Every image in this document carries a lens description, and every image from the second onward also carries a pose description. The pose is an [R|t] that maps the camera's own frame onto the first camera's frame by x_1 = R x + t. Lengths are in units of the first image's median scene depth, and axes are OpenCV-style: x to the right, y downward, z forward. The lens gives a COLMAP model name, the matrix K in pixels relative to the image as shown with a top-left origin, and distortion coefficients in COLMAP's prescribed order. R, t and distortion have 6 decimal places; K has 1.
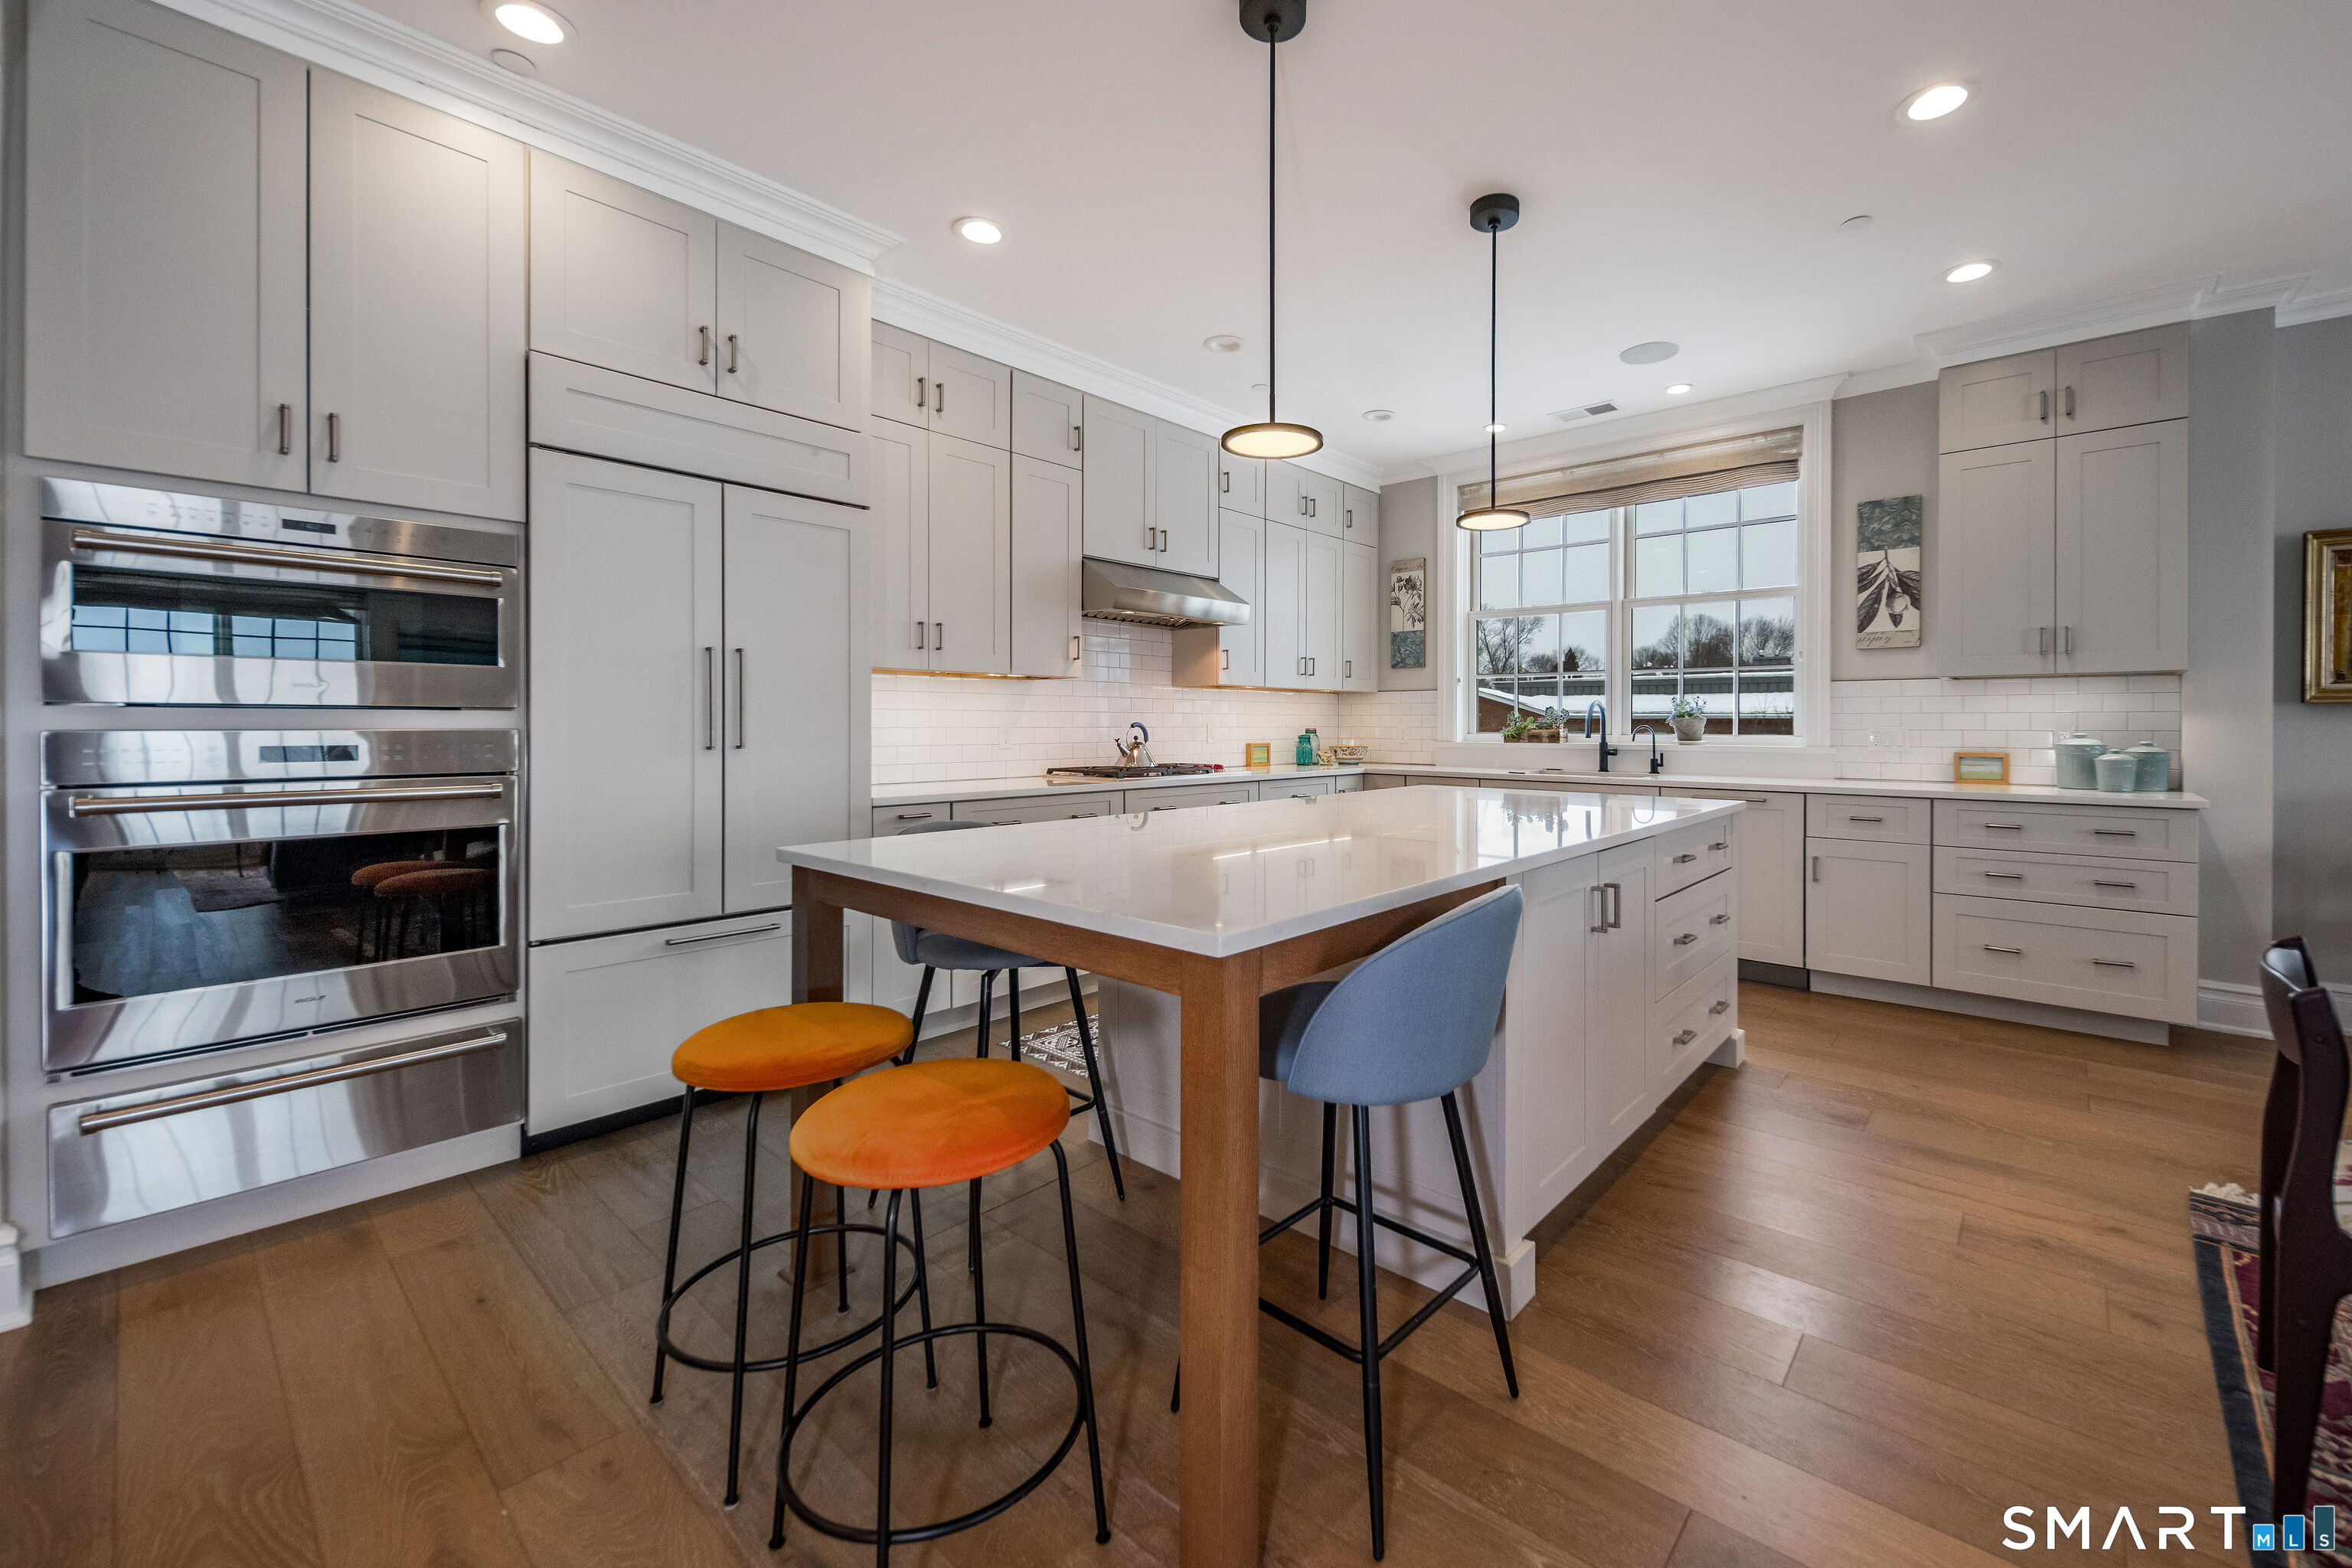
lens RADIAL K [[952.7, 0, 1214.9], [0, 952.7, 748.9], [0, 0, 1]] dist [-0.001148, -0.000221]
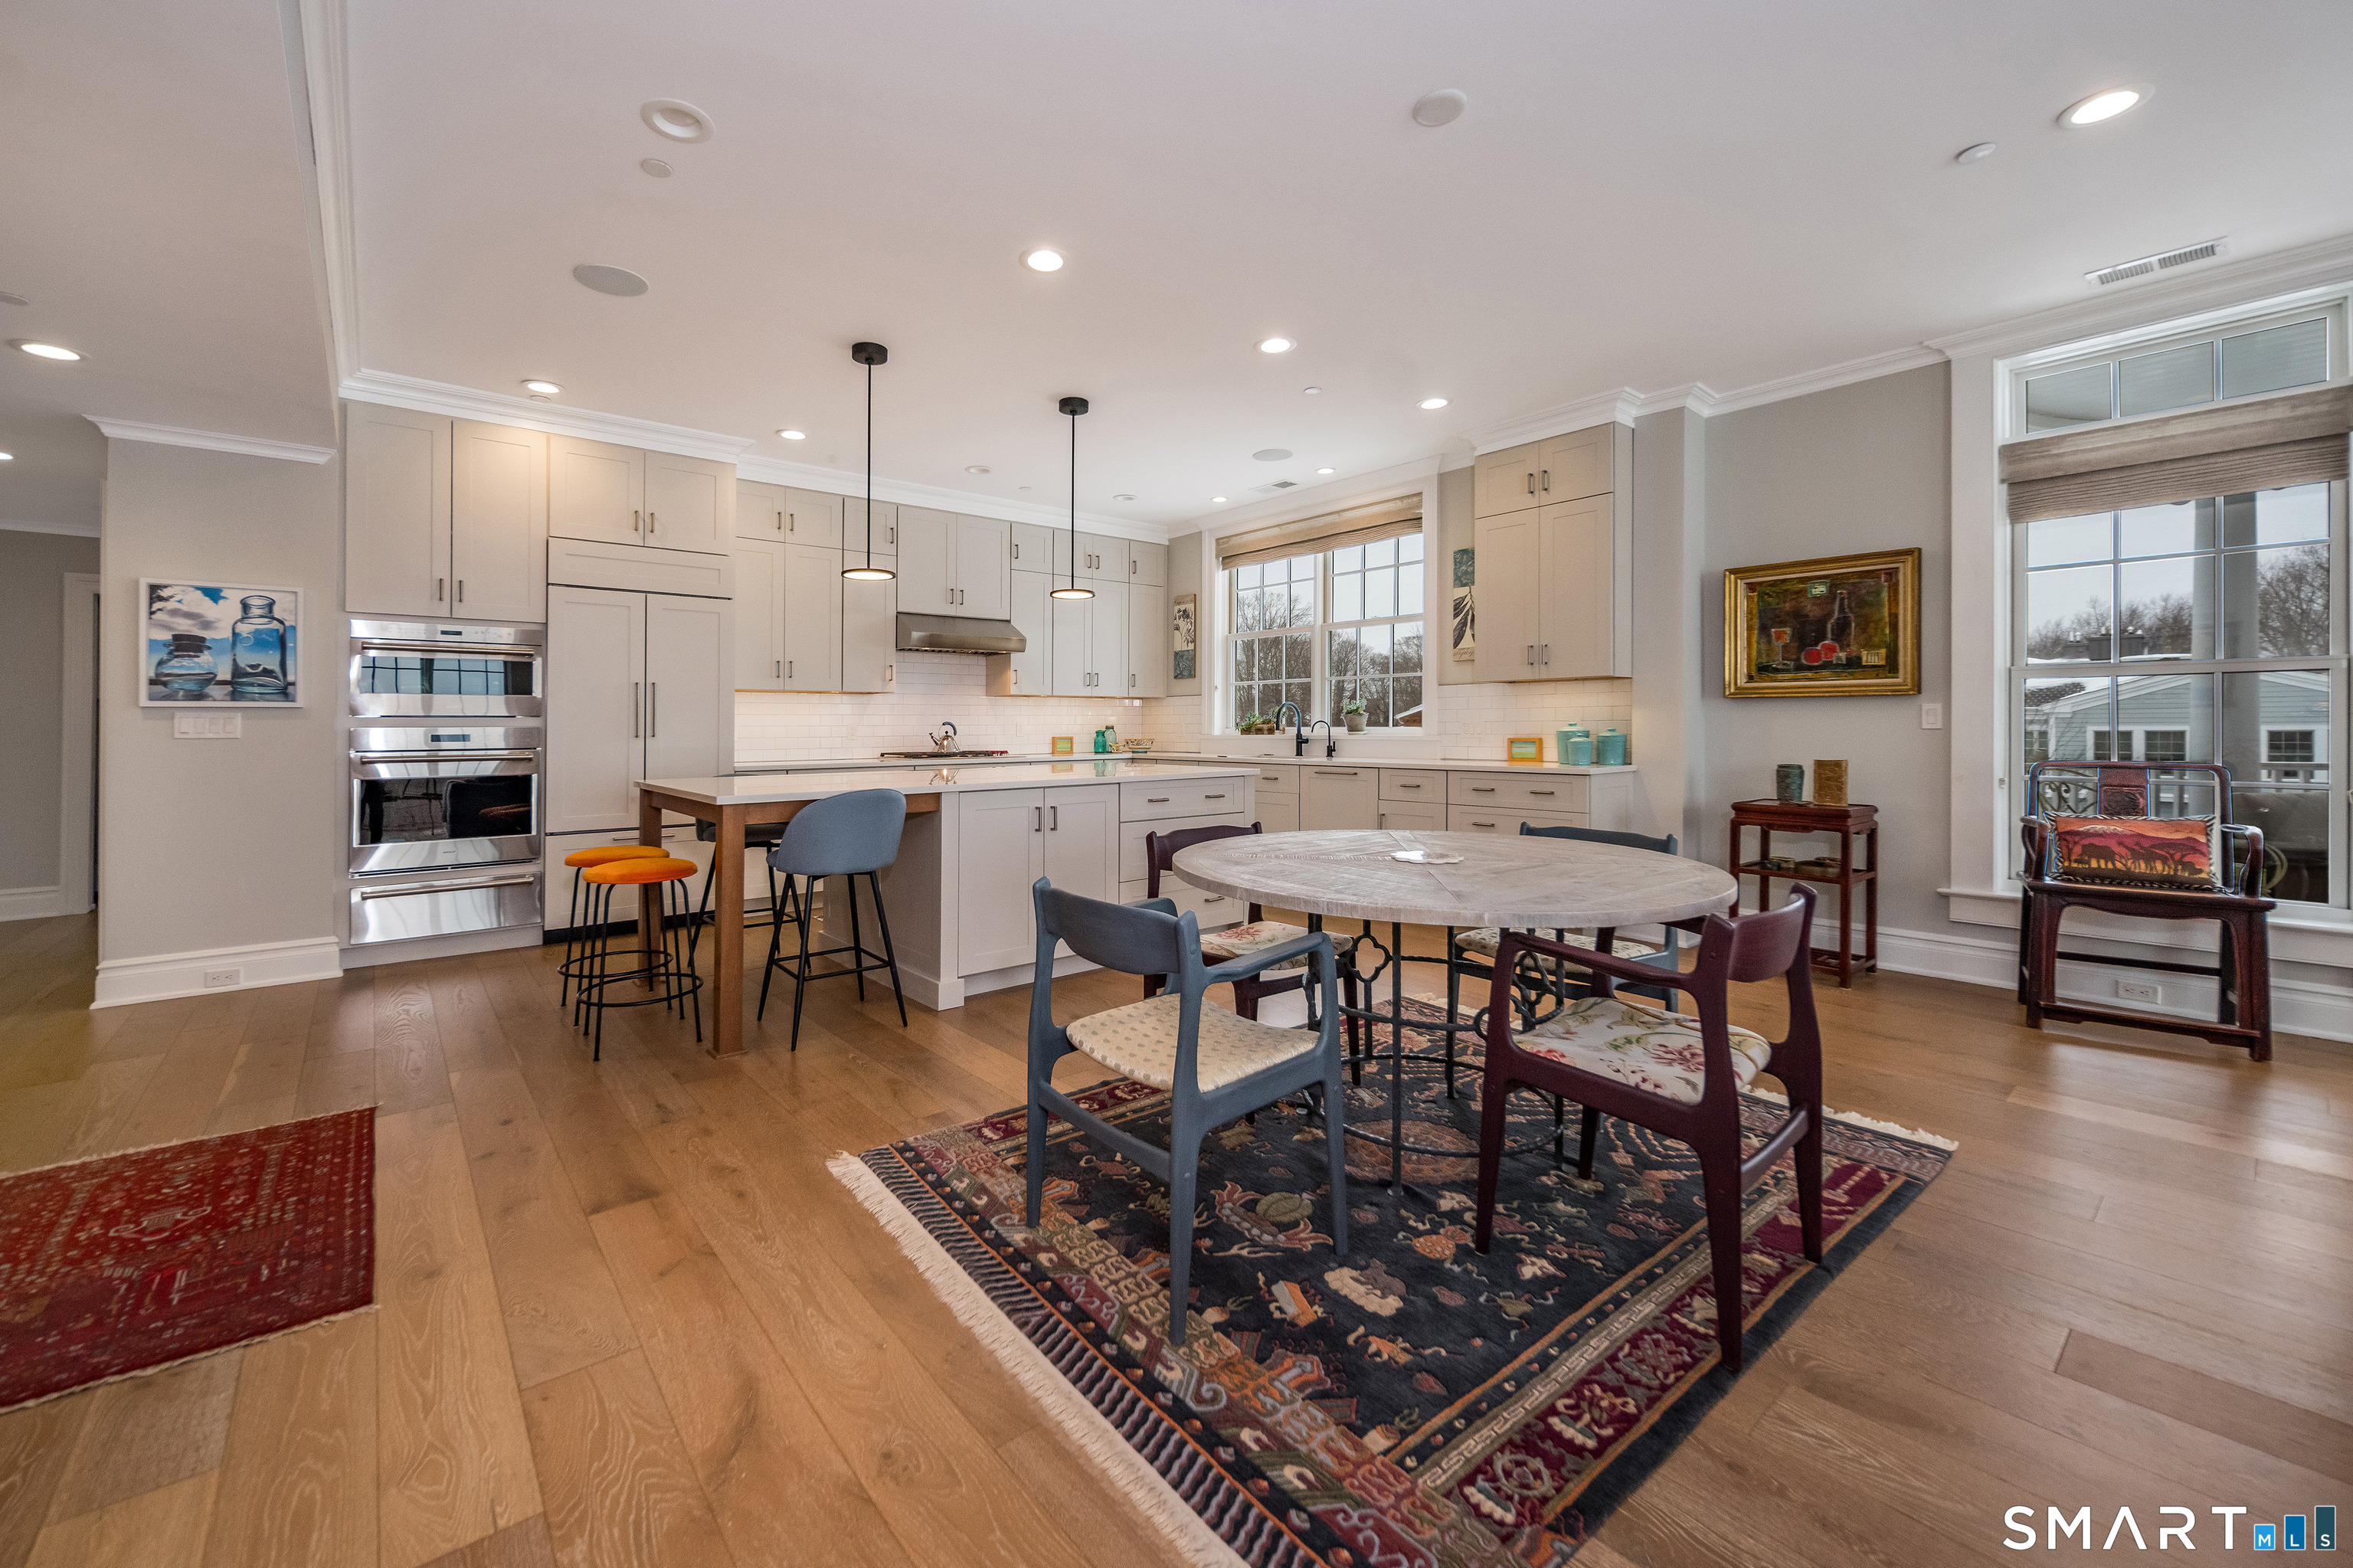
lens RADIAL K [[934.3, 0, 1064.9], [0, 934.3, 735.4], [0, 0, 1]] dist [-0.000575, -0.000295]
pose [[0.978351, -0.006845, -0.206839, 0.396301], [0.003470, 0.999855, -0.016675, 0.017673], [0.206923, 0.015596, 0.978233, -0.365124]]
